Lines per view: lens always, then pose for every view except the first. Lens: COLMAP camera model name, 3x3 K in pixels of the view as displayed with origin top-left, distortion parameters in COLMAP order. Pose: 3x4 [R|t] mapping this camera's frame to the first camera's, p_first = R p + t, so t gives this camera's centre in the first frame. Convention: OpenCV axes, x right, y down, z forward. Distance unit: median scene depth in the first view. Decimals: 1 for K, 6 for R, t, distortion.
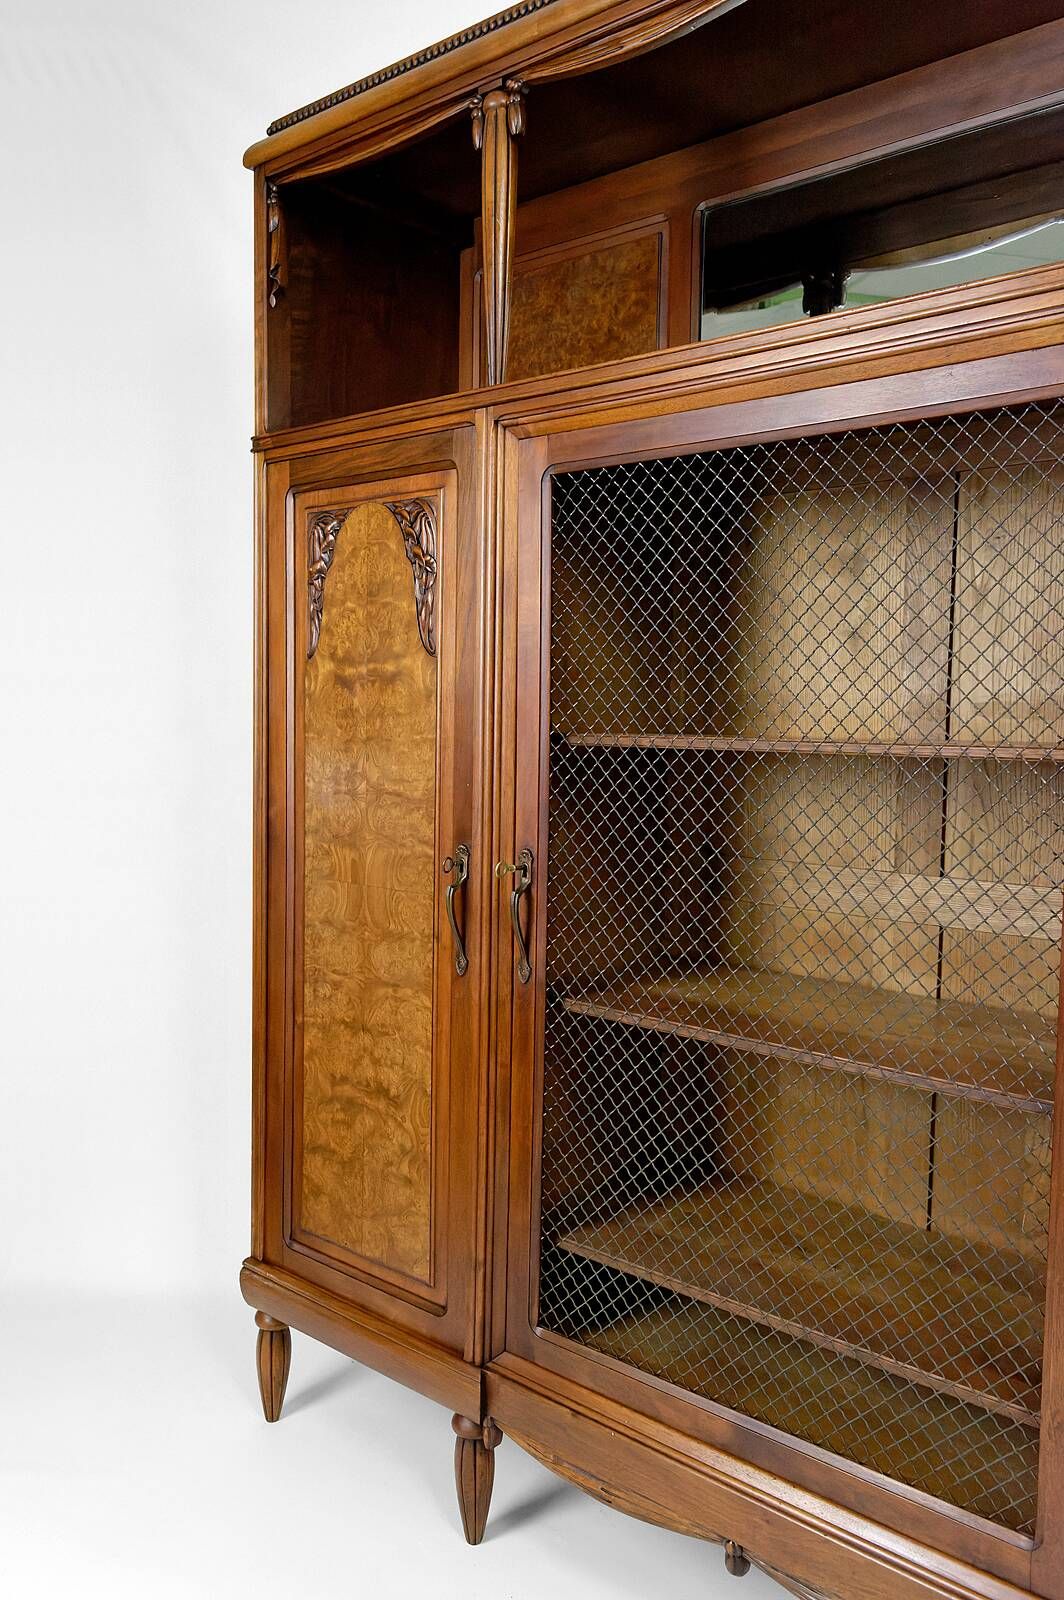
lens RADIAL K [[1264.9, 0, 526.2], [0, 1264.9, 798.7], [0, 0, 1]] dist [0.006285, 0.003080]
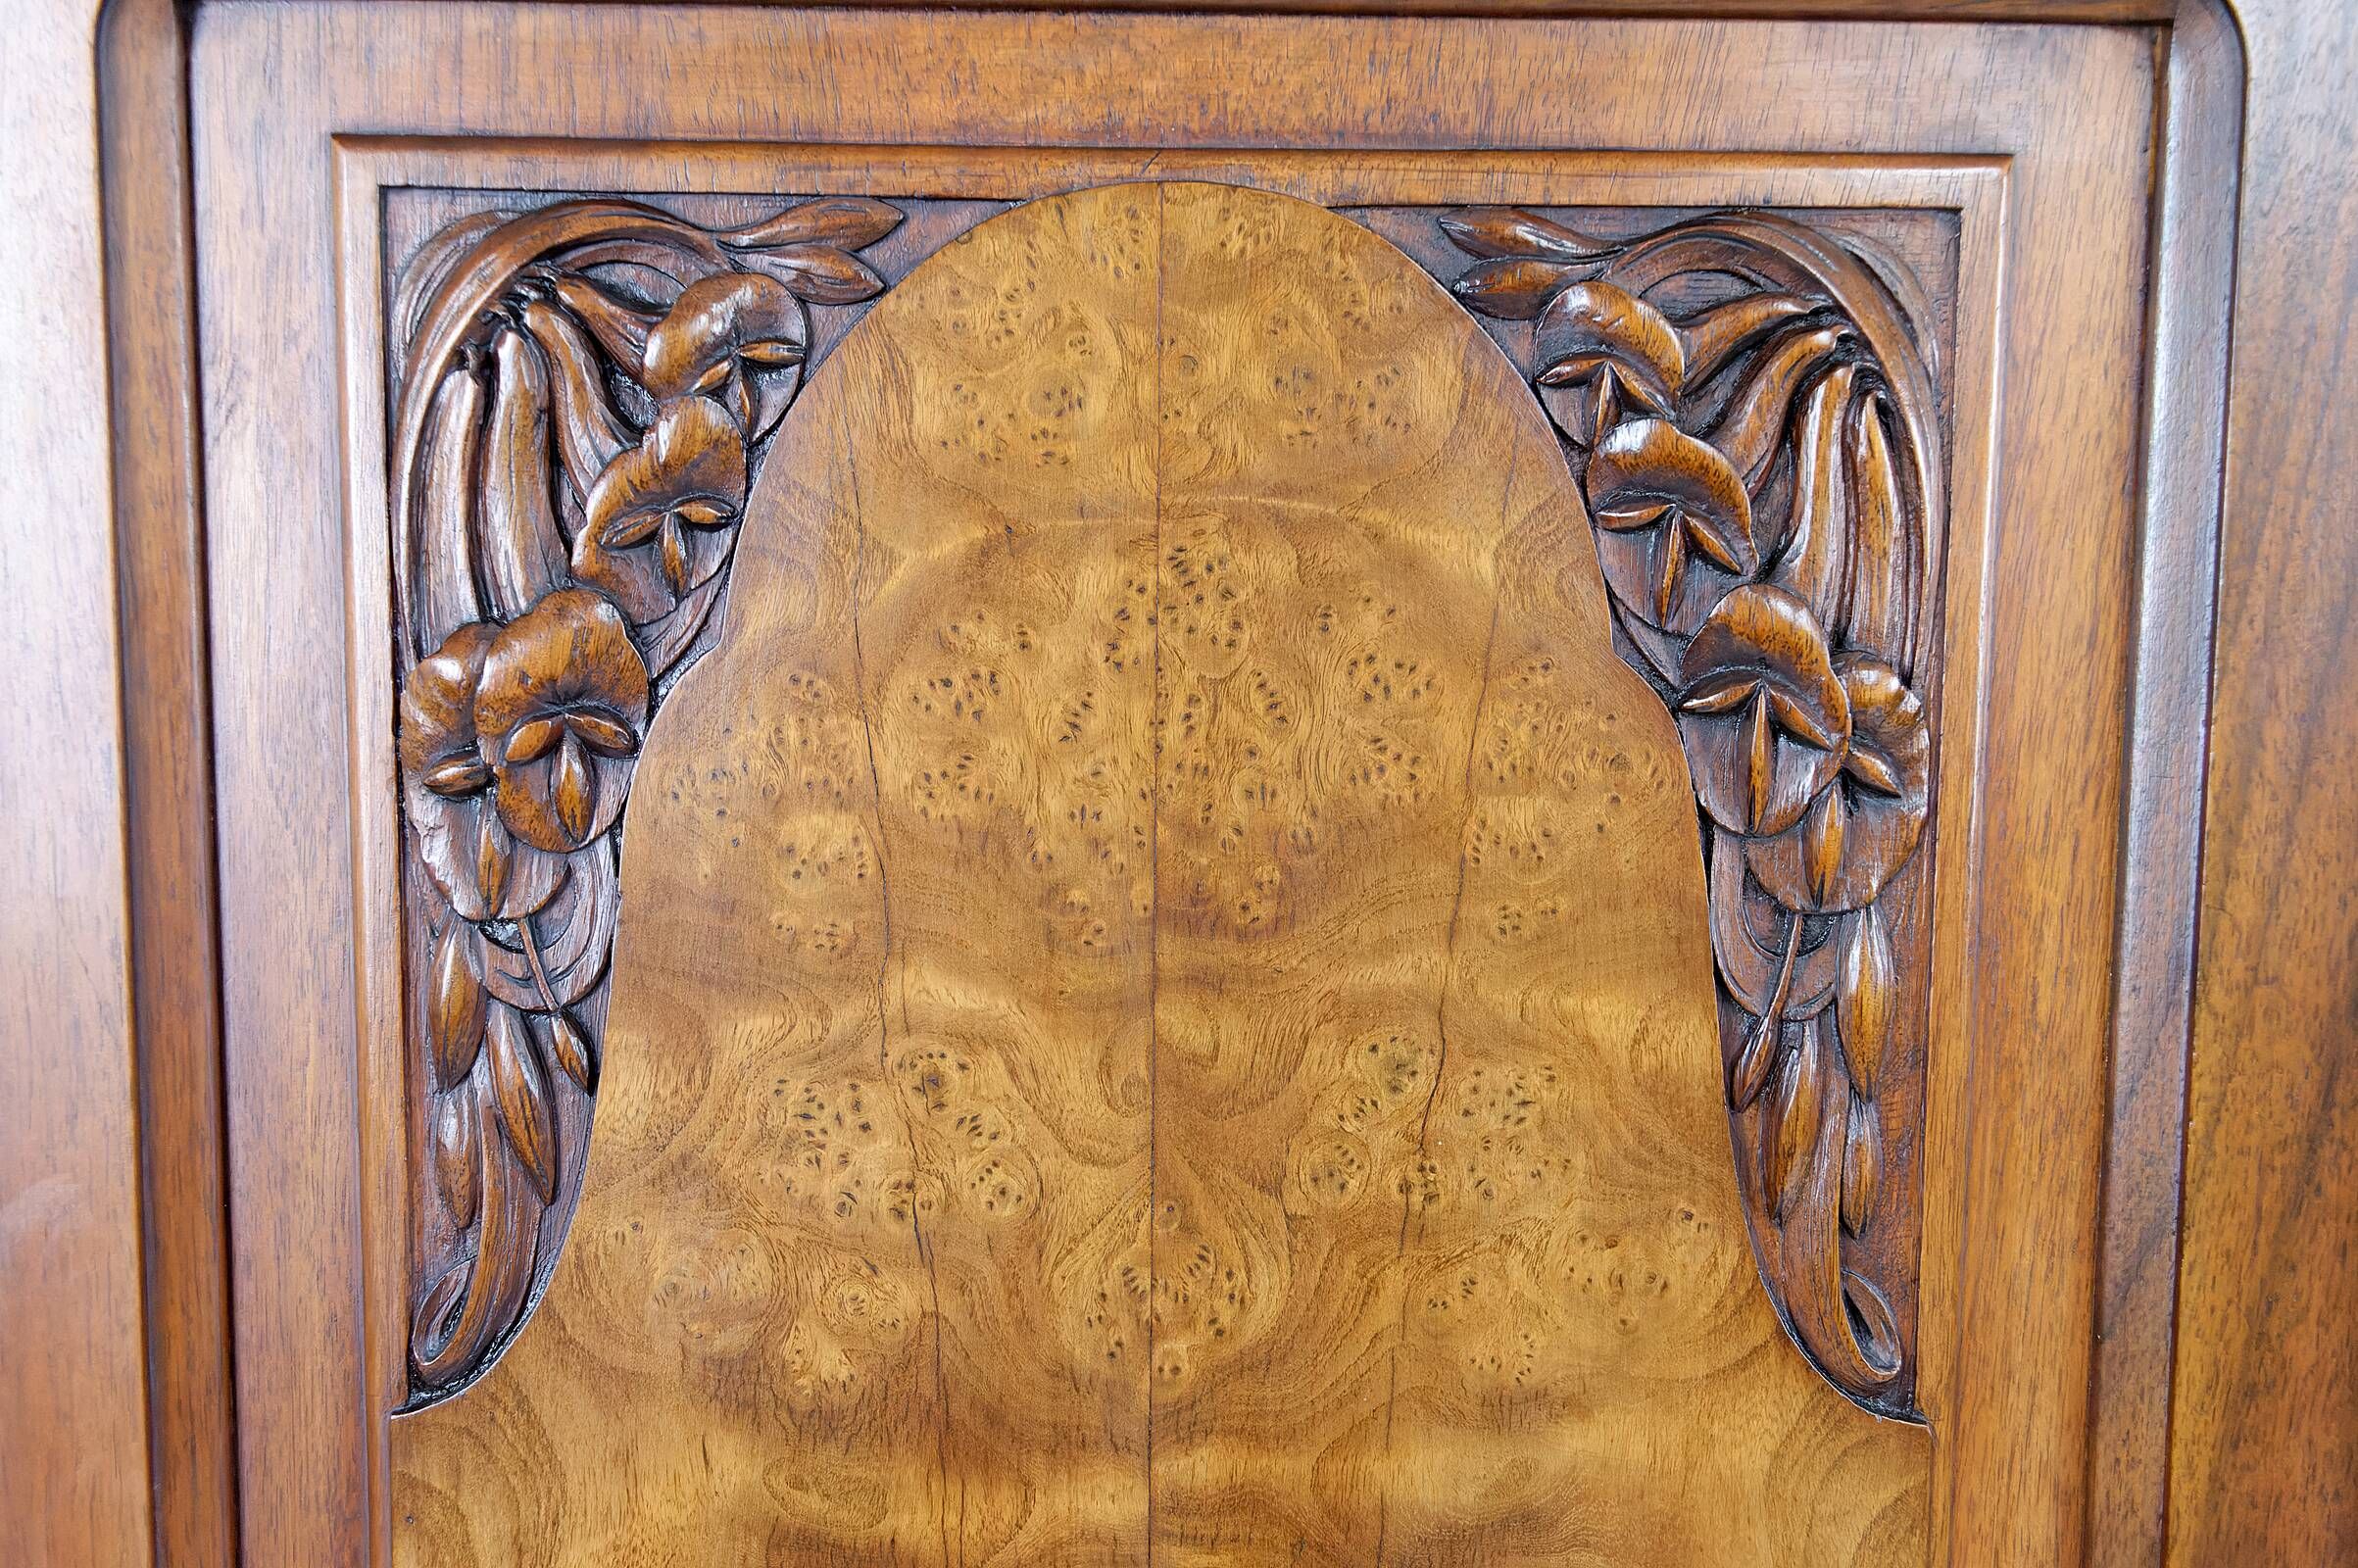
lens RADIAL K [[2258.2, 0, 1181.2], [0, 2258.2, 822.3], [0, 0, 1]] dist [0.001499, -0.002651]
pose [[0.745356, -0.068745, 0.663113, -0.275648], [0.046835, 0.997611, 0.050779, -0.184851], [-0.665019, -0.006792, 0.746795, 0.843945]]
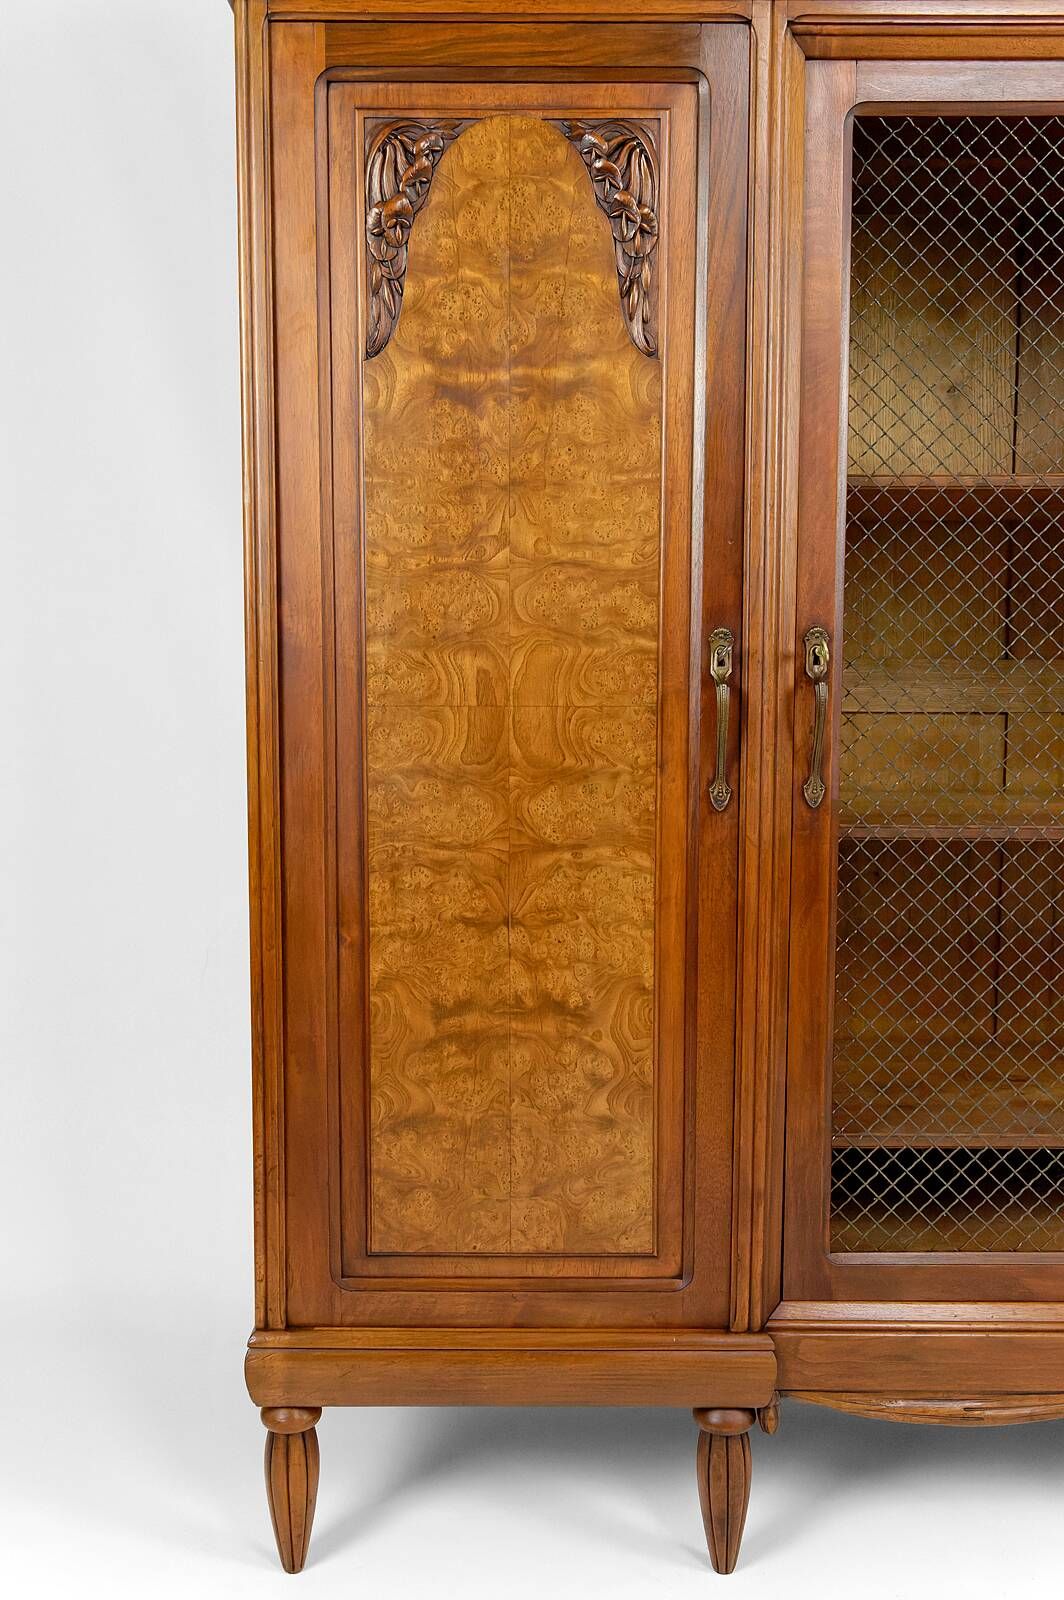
lens RADIAL K [[1491.8, 0, 533.4], [0, 1491.8, 802.3], [0, 0, 1]] dist [0.005028, -0.001854]
pose [[0.753666, -0.084742, 0.651771, -0.654113], [0.054247, 0.996290, 0.066808, 0.069017], [-0.655015, -0.014994, 0.755467, 0.409777]]
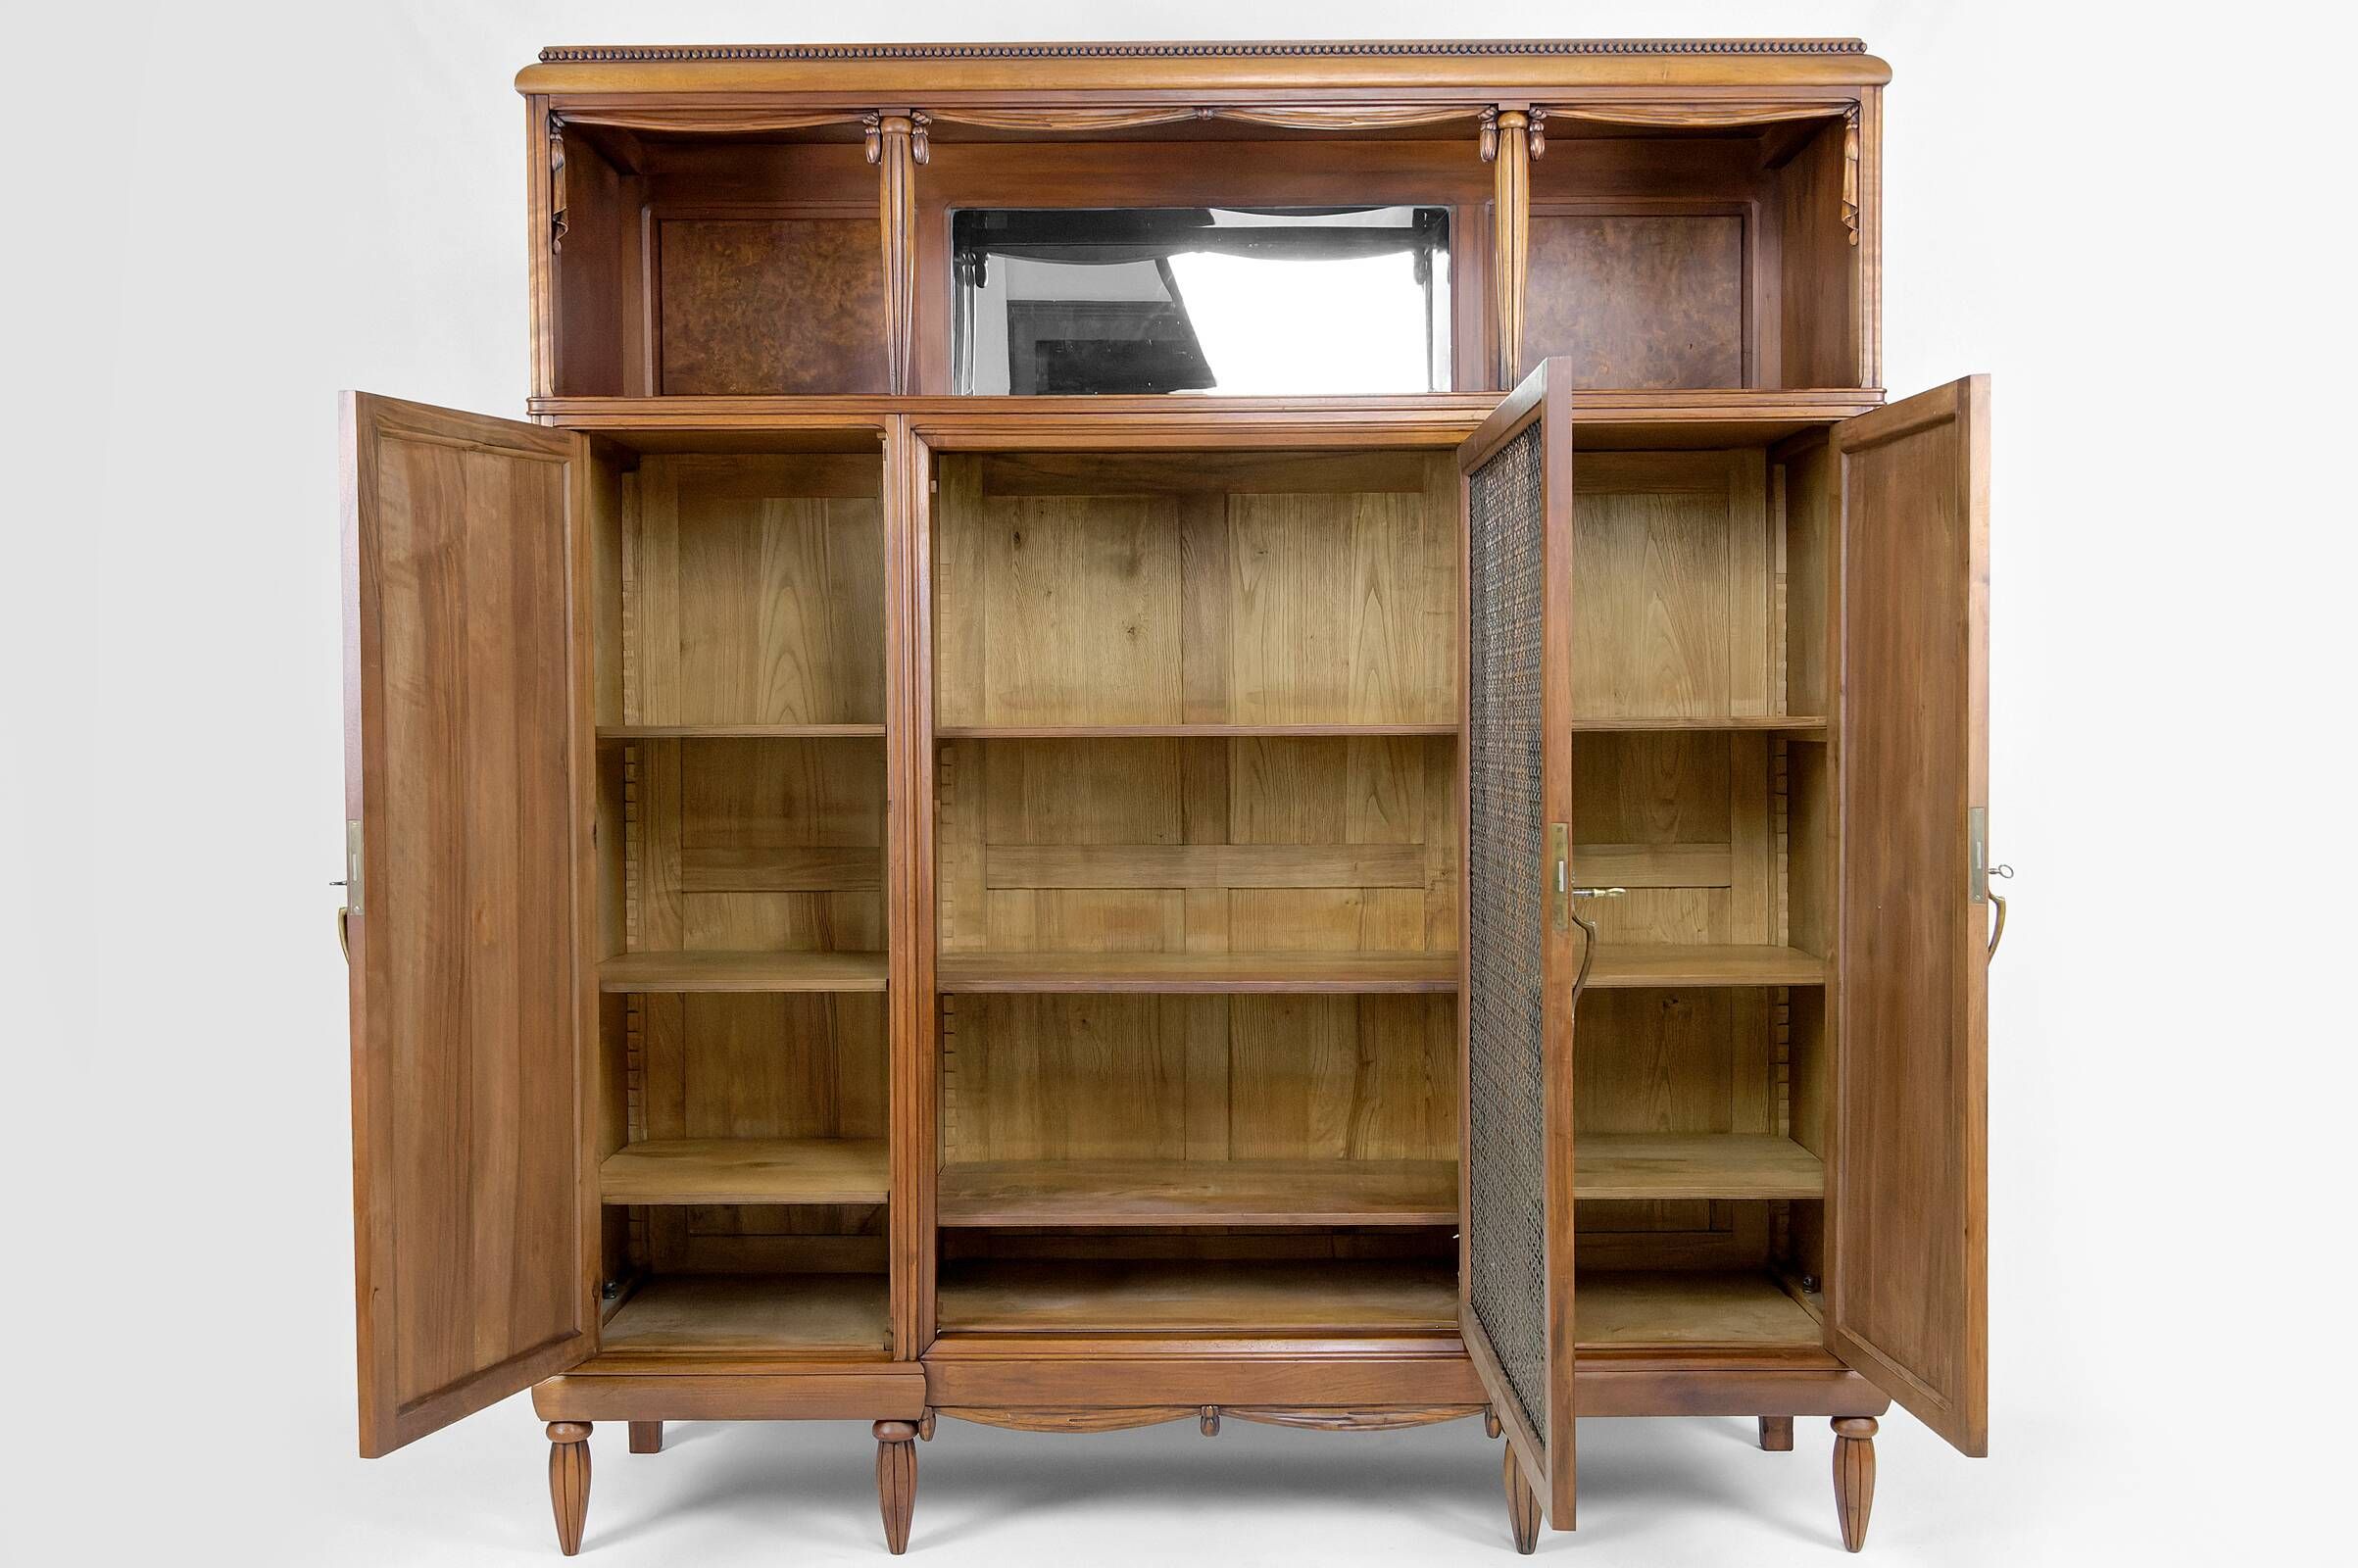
lens RADIAL K [[2198.5, 0, 1179.3], [0, 2198.5, 772.5], [0, 0, 1]] dist [0.005028, -0.001854]
pose [[0.756927, -0.038795, 0.652347, -0.952637], [0.060442, 0.998114, -0.010774, 0.014889], [-0.650698, 0.047585, 0.757844, -0.455094]]
